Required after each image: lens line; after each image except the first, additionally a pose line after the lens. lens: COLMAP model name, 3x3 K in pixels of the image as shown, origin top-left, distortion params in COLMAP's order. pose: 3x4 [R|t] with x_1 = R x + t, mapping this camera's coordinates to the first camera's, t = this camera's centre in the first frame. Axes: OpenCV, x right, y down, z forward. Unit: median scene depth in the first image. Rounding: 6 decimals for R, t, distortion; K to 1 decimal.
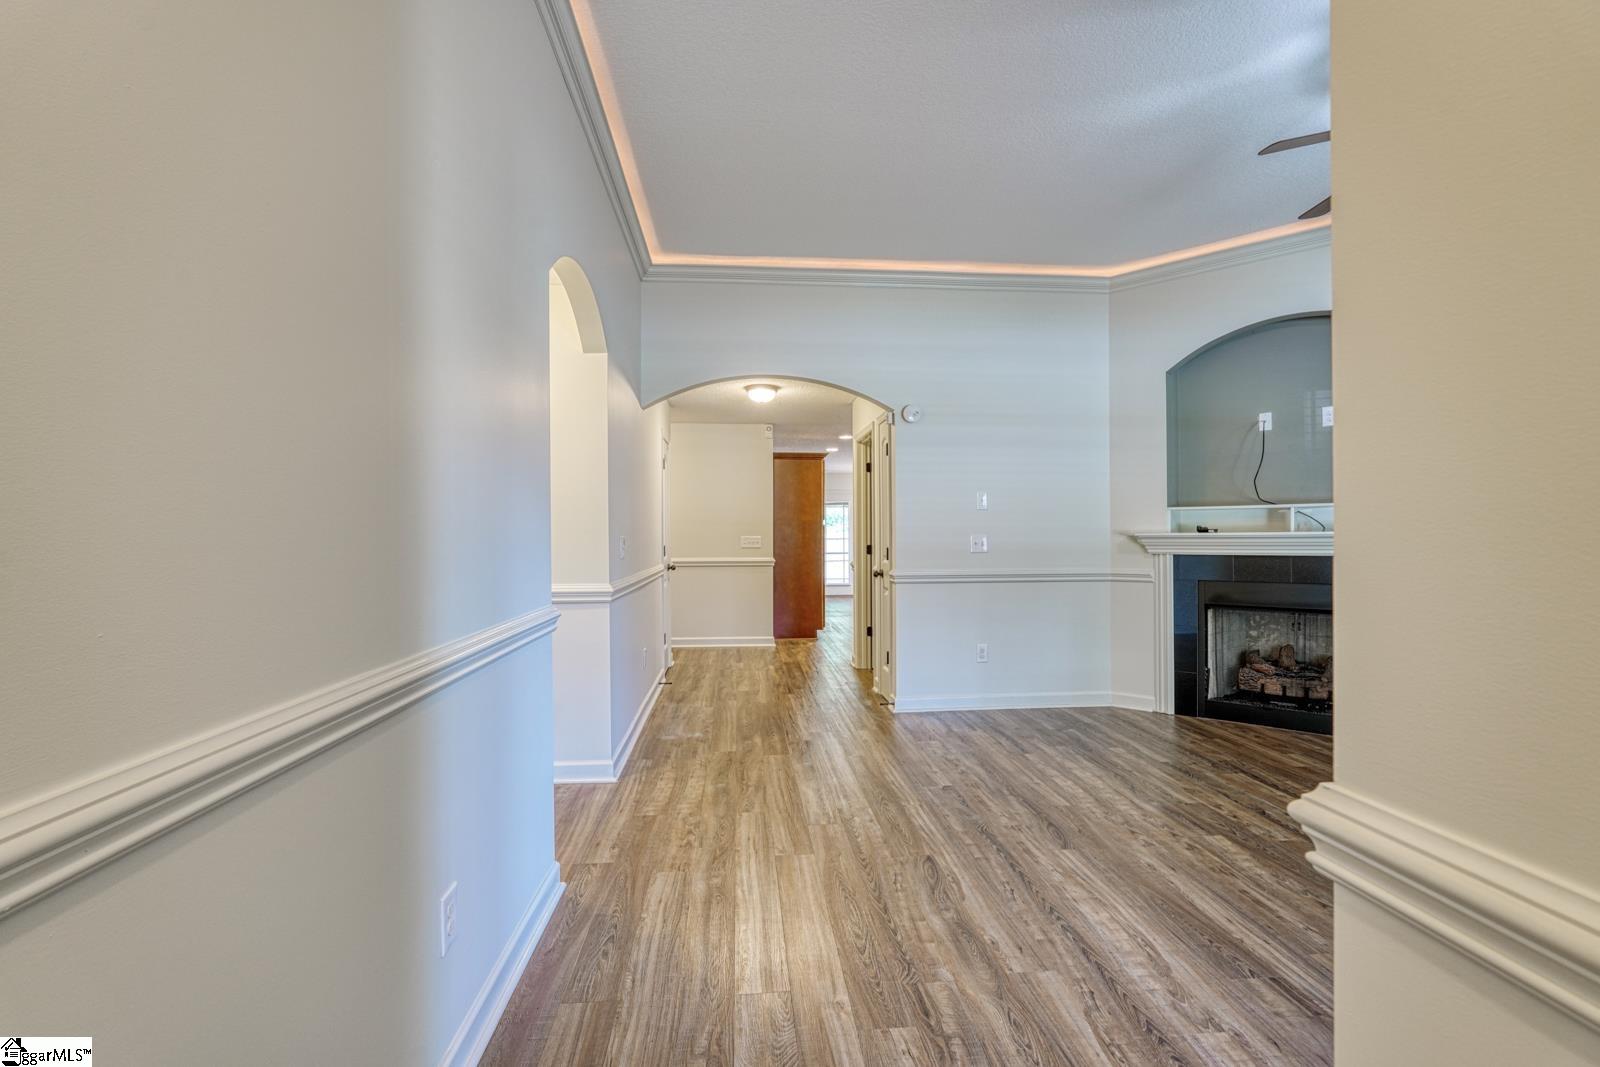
lens RADIAL K [[701.1, 0, 800.6], [0, 701.1, 533.8], [0, 0, 1]] dist [-0.017277, 0.008299]
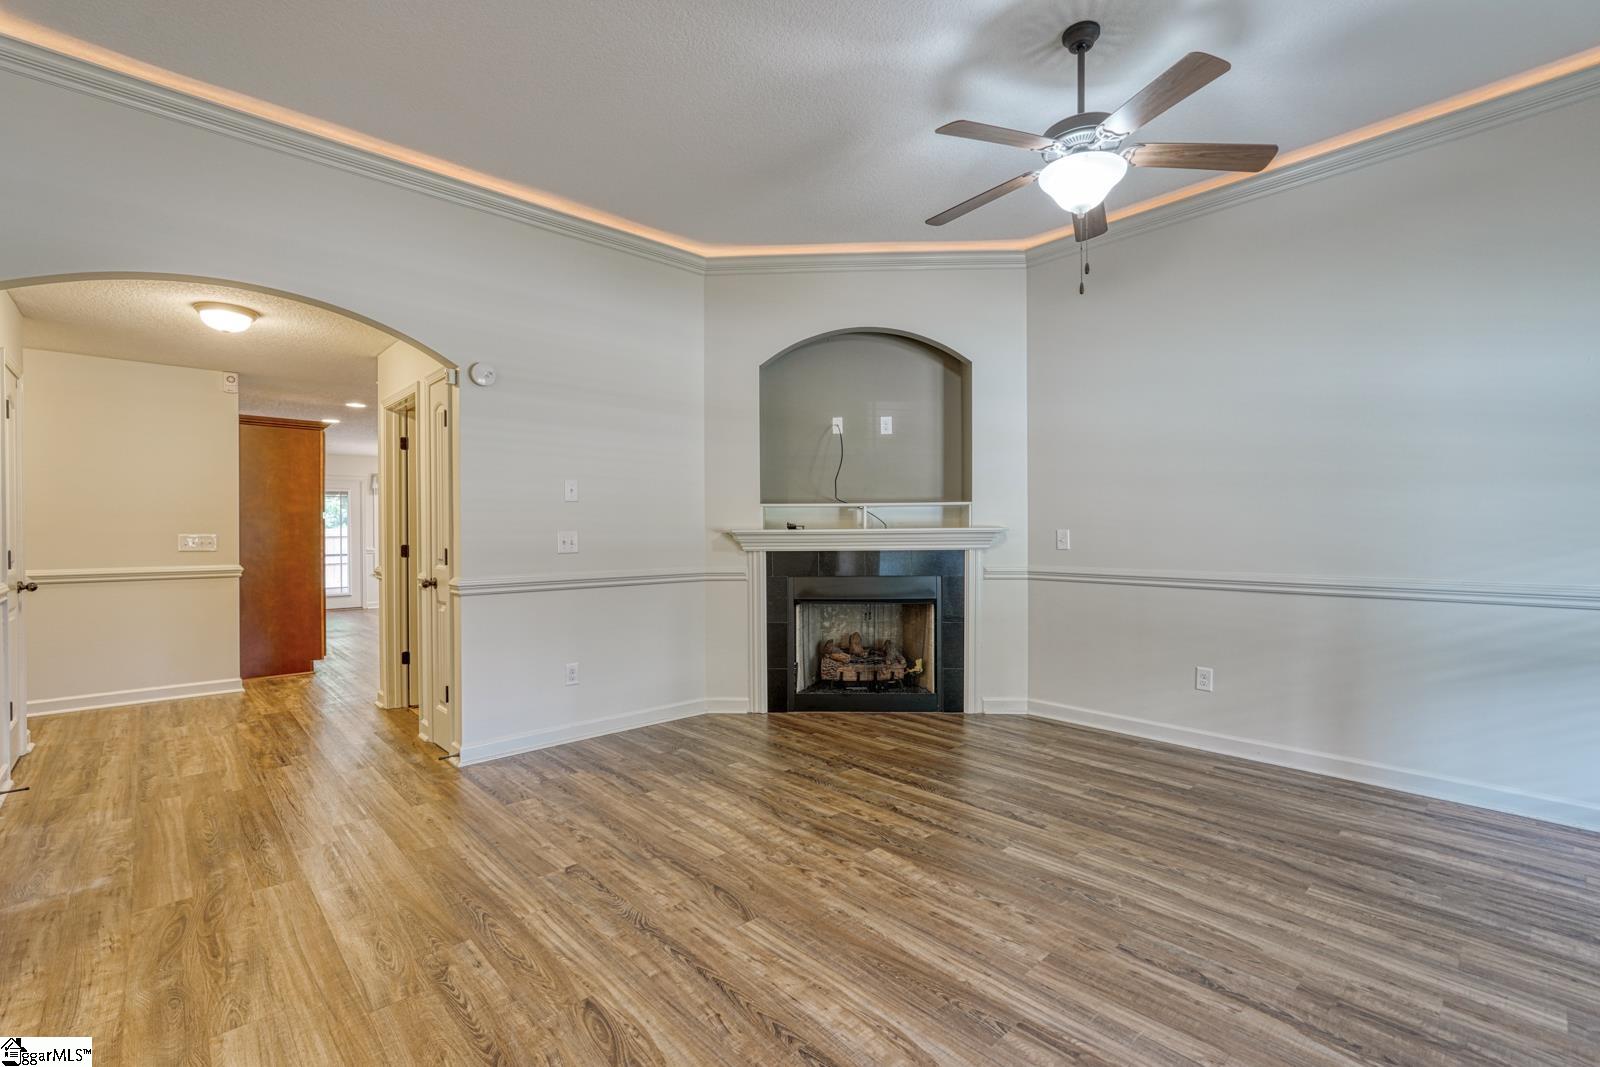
lens RADIAL K [[701.1, 0, 796.7], [0, 701.1, 532.7], [0, 0, 1]] dist [-0.017277, 0.008299]
pose [[0.790991, -0.001144, 0.611826, -0.040684], [-0.000457, 0.999997, 0.002461, 0.000679], [-0.611827, -0.002226, 0.790988, 0.191830]]
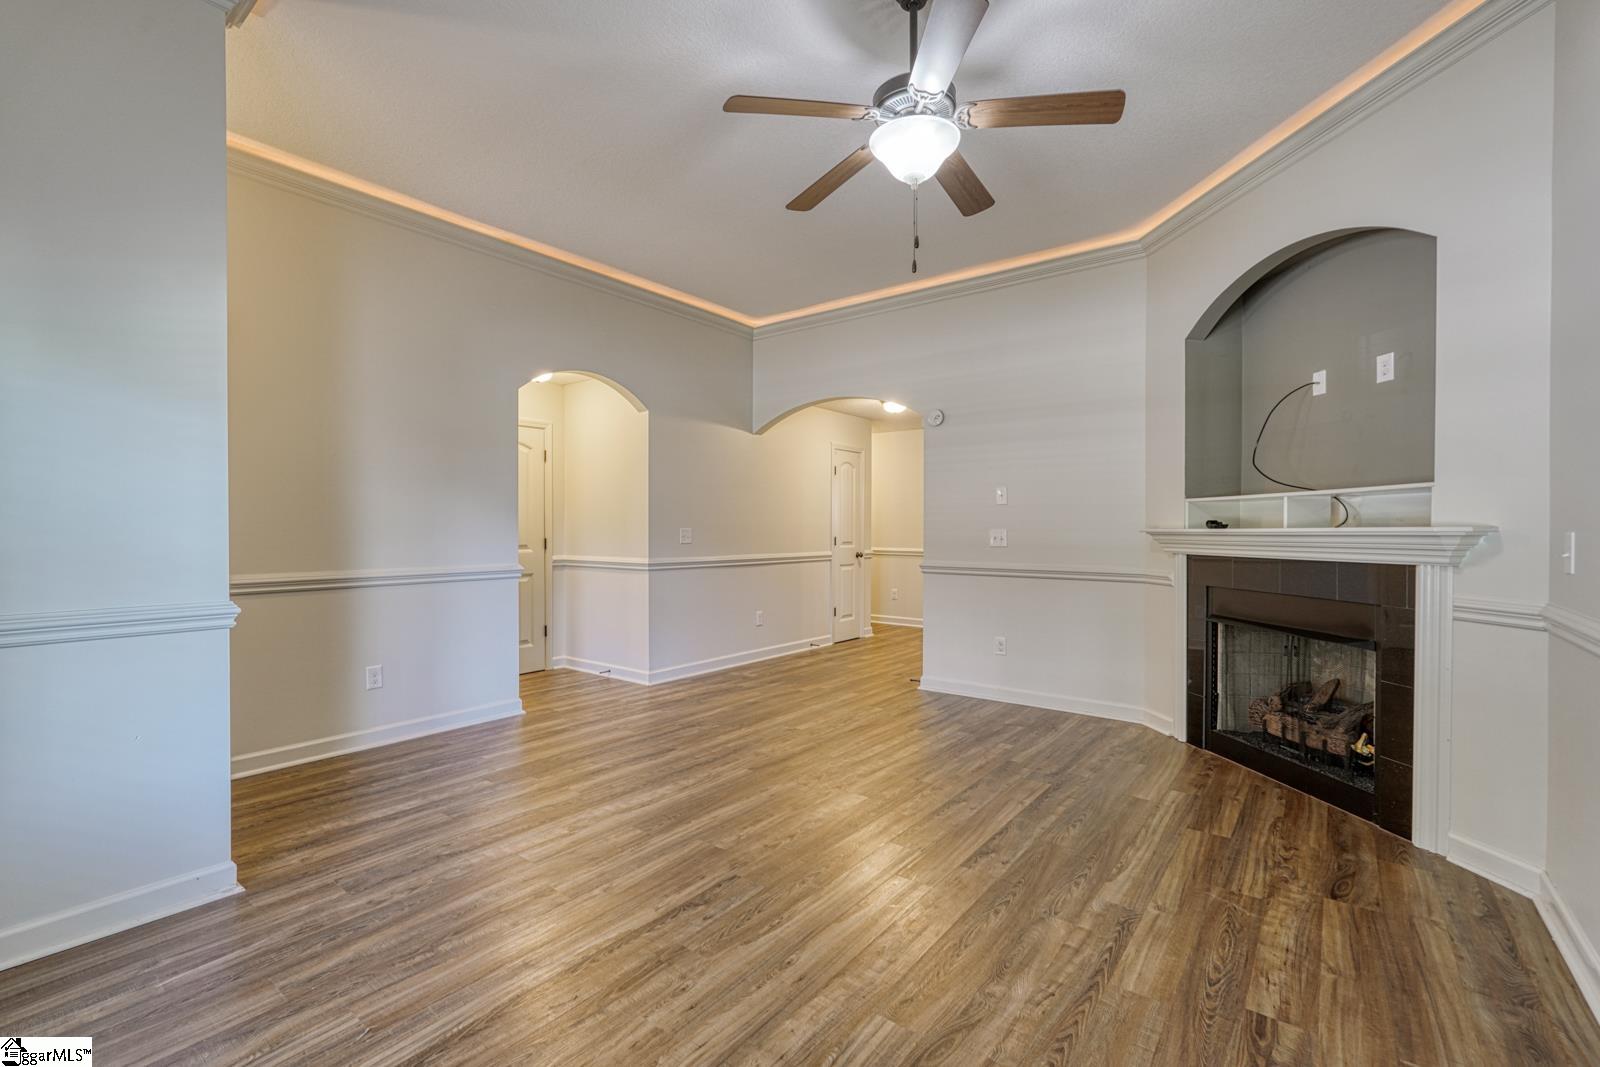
lens RADIAL K [[701.1, 0, 796.8], [0, 701.1, 533.7], [0, 0, 1]] dist [-0.017277, 0.008299]
pose [[0.734872, 0.011060, -0.678116, 0.779748], [-0.003244, 0.999913, 0.012793, -0.004781], [0.678198, -0.007202, 0.734844, 0.056530]]
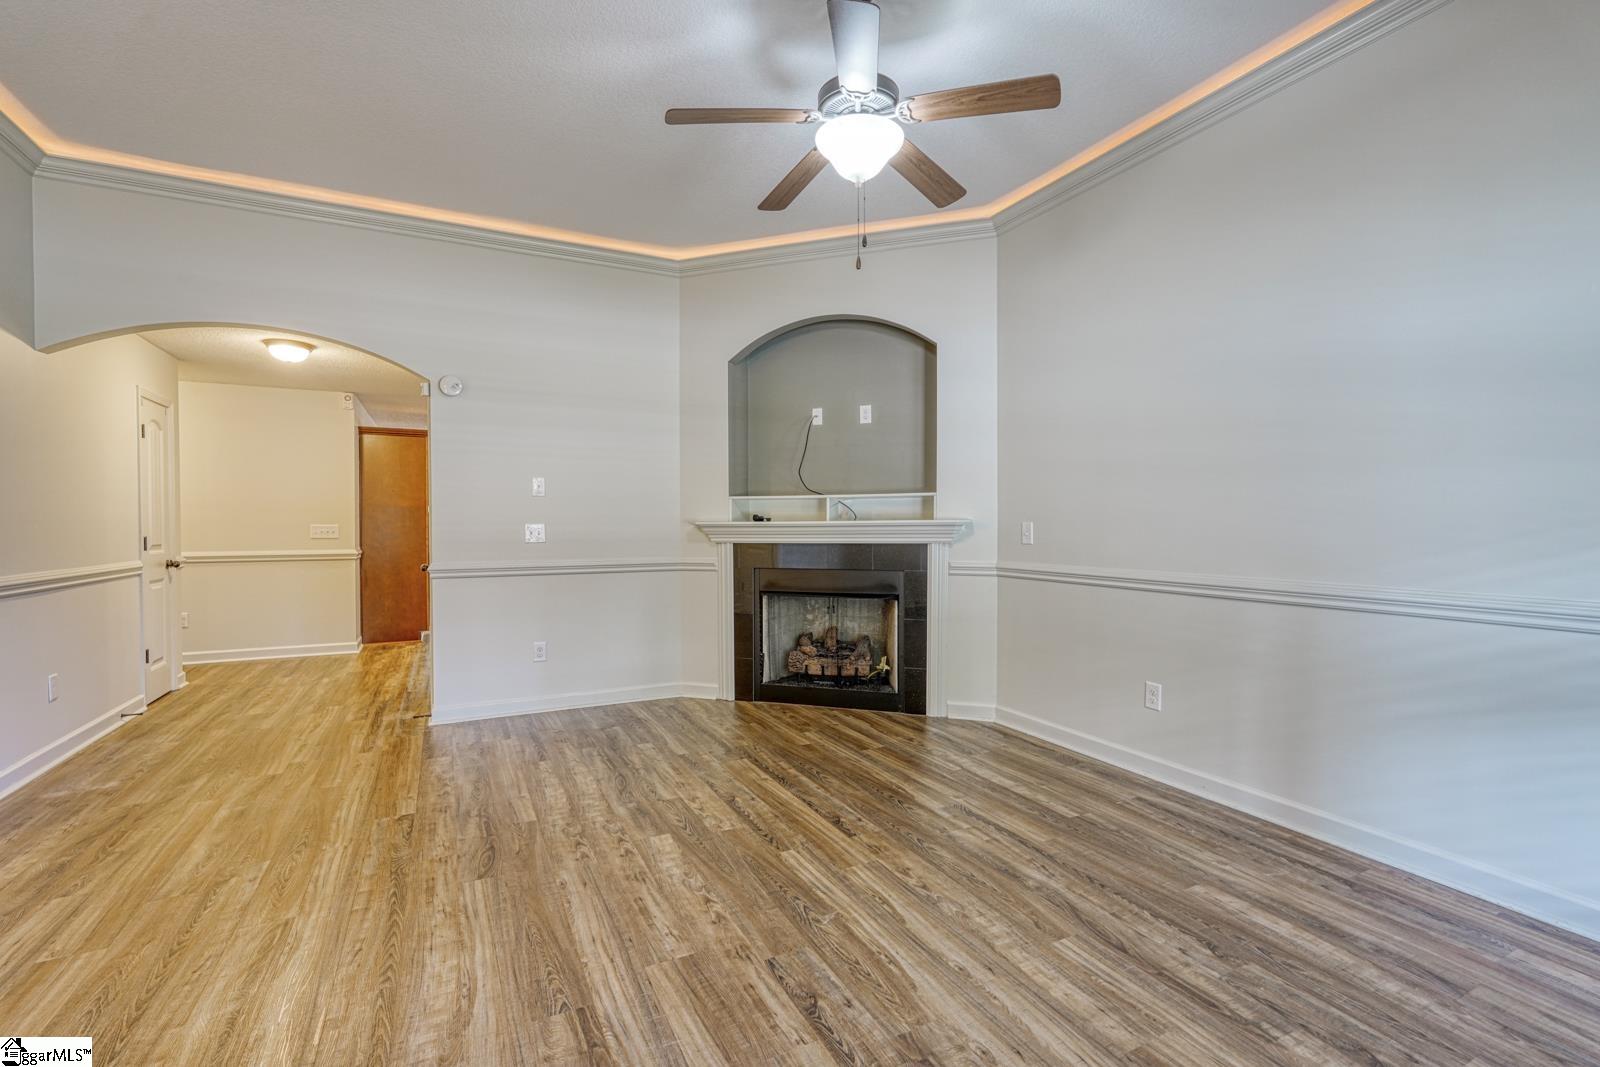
lens RADIAL K [[701.1, 0, 797.6], [0, 701.1, 533.1], [0, 0, 1]] dist [-0.017277, 0.008299]
pose [[0.928739, -0.003054, 0.370722, 0.249597], [-0.002653, 0.999886, 0.014882, -0.000097], [-0.370725, -0.014805, 0.928625, 0.022317]]
